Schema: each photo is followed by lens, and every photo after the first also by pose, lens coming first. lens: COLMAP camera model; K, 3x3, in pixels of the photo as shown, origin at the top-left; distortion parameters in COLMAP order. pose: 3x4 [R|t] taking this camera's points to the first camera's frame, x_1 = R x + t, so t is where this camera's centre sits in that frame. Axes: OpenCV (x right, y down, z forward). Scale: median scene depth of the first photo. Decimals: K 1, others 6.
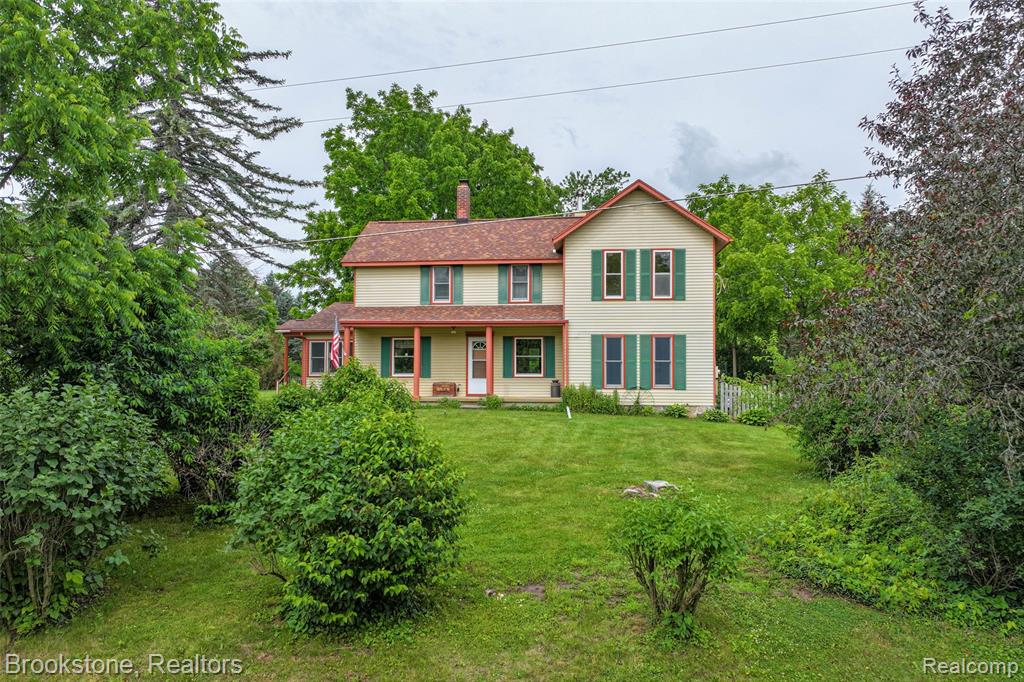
lens RADIAL K [[722.6, 0, 513.3], [0, 722.6, 338.7], [0, 0, 1]] dist [0.006712, 0.006615]
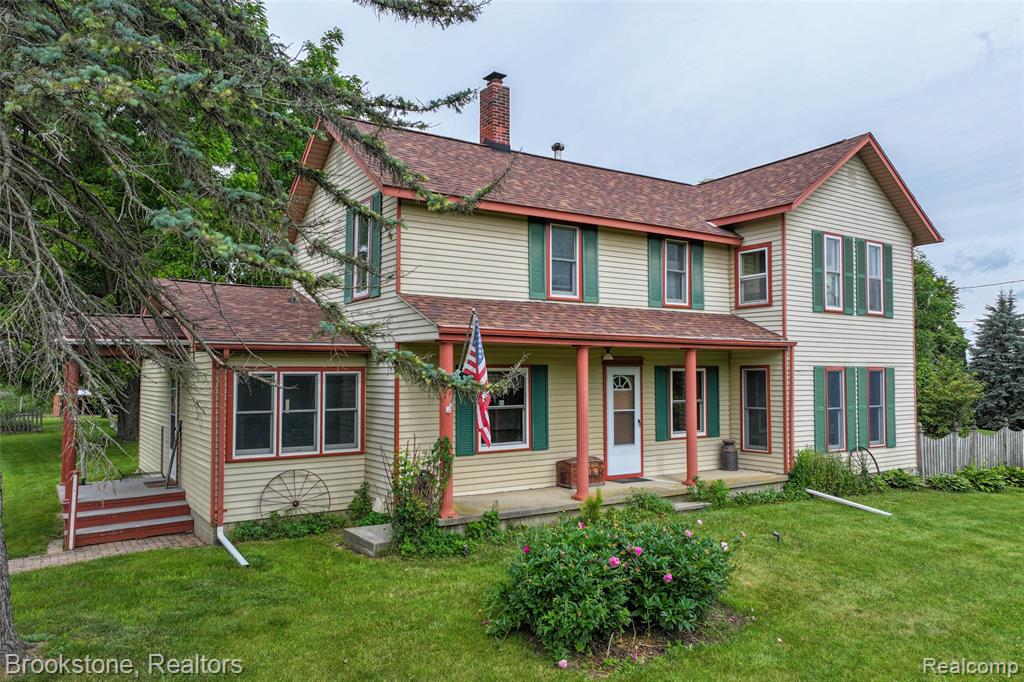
lens RADIAL K [[722.6, 0, 513.3], [0, 722.6, 338.7], [0, 0, 1]] dist [0.006712, 0.006615]
pose [[0.761381, 0.029118, 0.647651, -0.467929], [-0.022580, 0.999576, -0.018395, -0.011613], [-0.647911, -0.000618, 0.761715, 0.664942]]
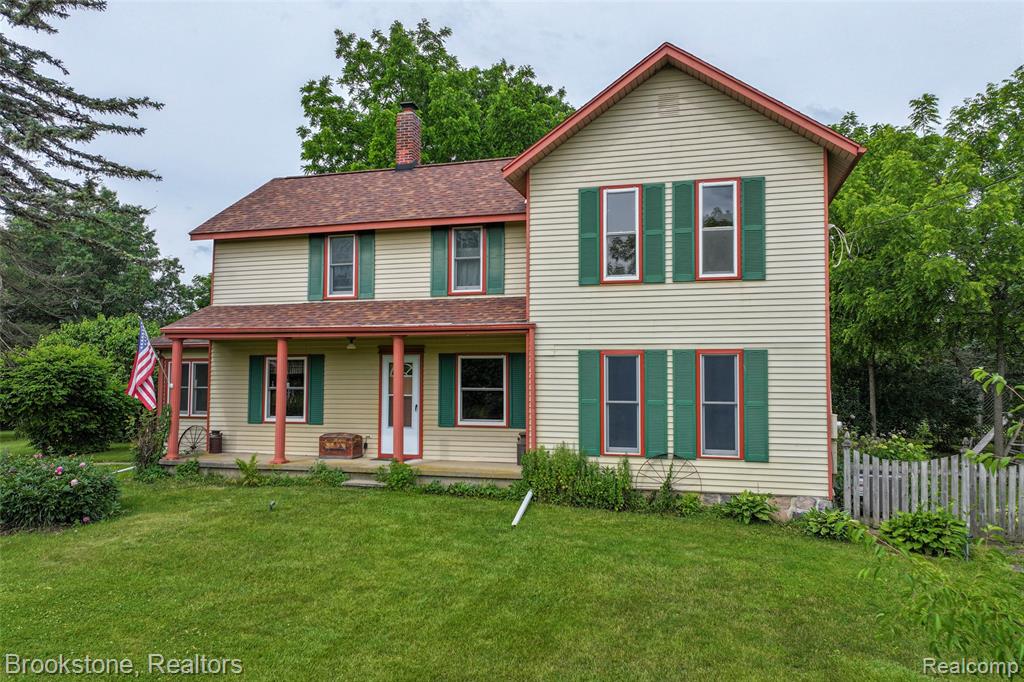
lens RADIAL K [[722.6, 0, 513.3], [0, 722.6, 338.7], [0, 0, 1]] dist [0.006712, 0.006615]
pose [[0.987117, -0.008093, -0.159798, 0.138387], [0.006110, 0.999898, -0.012896, -0.007440], [0.159886, 0.011753, 0.987066, 0.458114]]
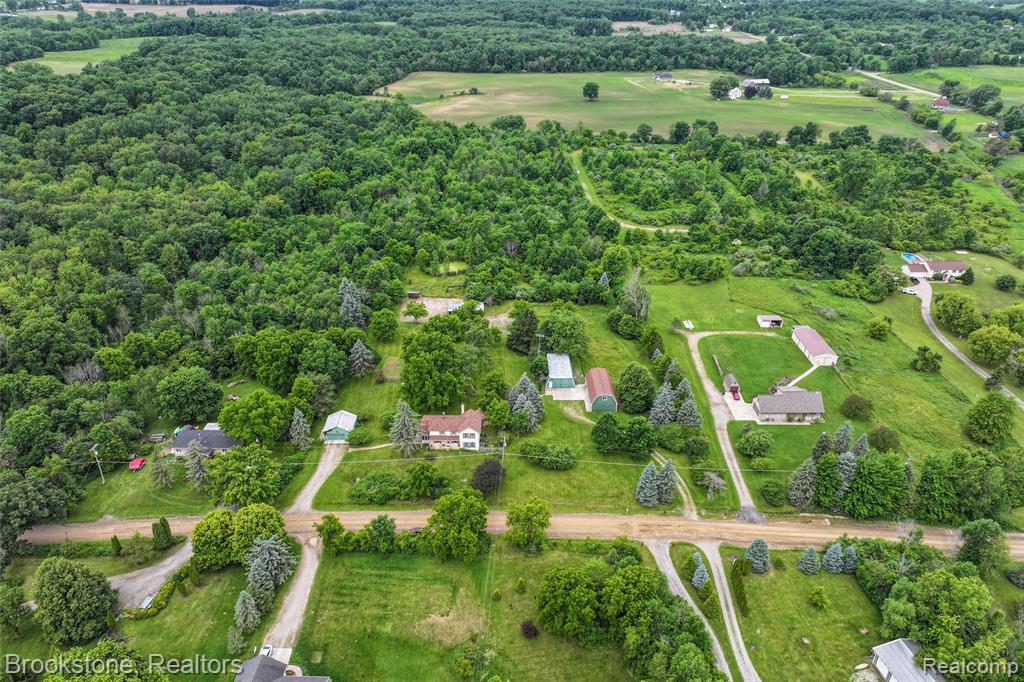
lens RADIAL K [[722.6, 0, 513.3], [0, 722.6, 338.7], [0, 0, 1]] dist [0.006712, 0.006615]
pose [[0.994012, -0.049820, 0.097253, -0.051771], [-0.005795, 0.864727, 0.502209, -4.610685], [-0.109117, -0.499766, 0.859260, -4.891589]]
